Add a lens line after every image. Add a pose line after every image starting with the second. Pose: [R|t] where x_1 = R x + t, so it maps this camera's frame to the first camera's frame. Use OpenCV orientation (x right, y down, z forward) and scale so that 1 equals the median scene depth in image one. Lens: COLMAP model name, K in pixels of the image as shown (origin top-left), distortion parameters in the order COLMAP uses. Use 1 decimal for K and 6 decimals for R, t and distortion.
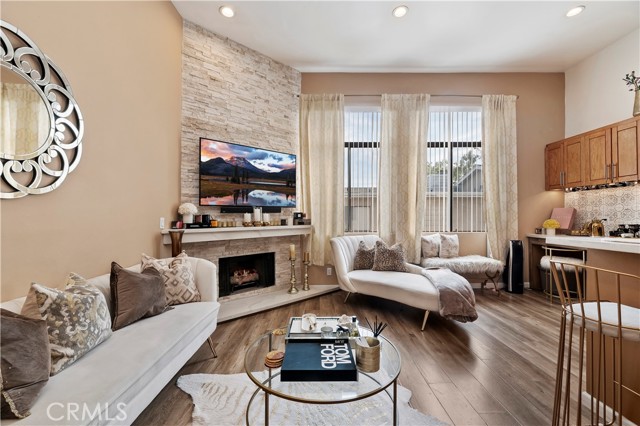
lens RADIAL K [[268.9, 0, 324.8], [0, 268.9, 213.2], [0, 0, 1]] dist [0.003640, -0.000619]
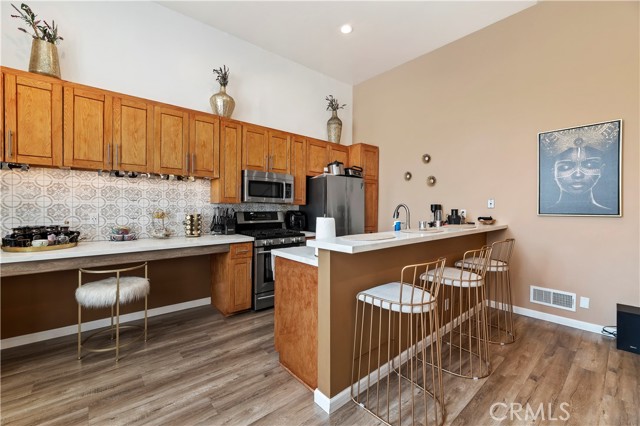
lens RADIAL K [[268.9, 0, 318.2], [0, 268.9, 212.3], [0, 0, 1]] dist [0.003640, -0.000619]
pose [[-0.638119, -0.017743, 0.769733, 0.103568], [-0.016753, 0.999818, 0.009158, -0.010861], [-0.769756, -0.007052, -0.638300, 0.781374]]
